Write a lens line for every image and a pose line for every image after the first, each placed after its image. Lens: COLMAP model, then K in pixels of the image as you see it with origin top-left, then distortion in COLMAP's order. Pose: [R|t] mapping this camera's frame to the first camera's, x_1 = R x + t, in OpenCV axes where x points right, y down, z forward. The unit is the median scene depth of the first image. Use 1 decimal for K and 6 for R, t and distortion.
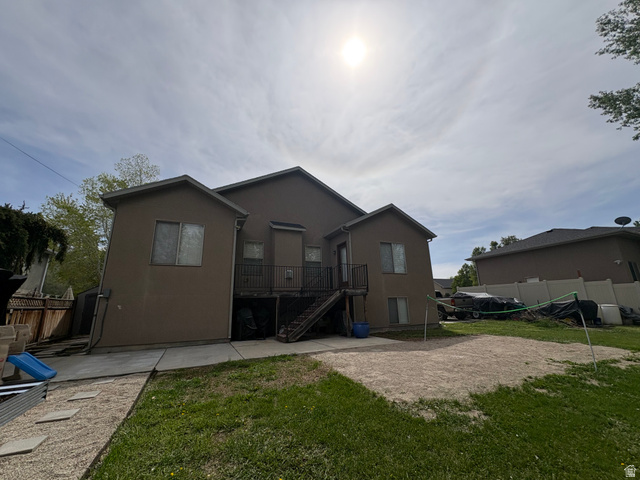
lens RADIAL K [[254.6, 0, 318.8], [0, 254.6, 241.0], [0, 0, 1]] dist [0.001410, -0.000159]
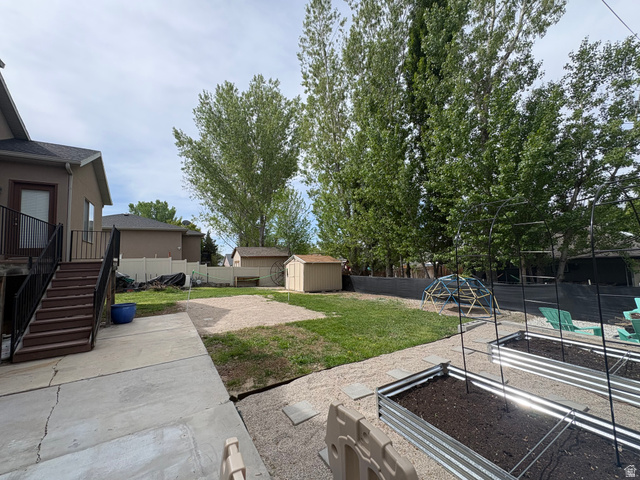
lens RADIAL K [[254.6, 0, 316.1], [0, 254.6, 239.5], [0, 0, 1]] dist [0.001410, -0.000159]
pose [[-0.097238, 0.115423, 0.988546, -0.711162], [-0.205840, 0.969445, -0.133440, 0.108236], [-0.973743, -0.216457, -0.070509, 0.525665]]
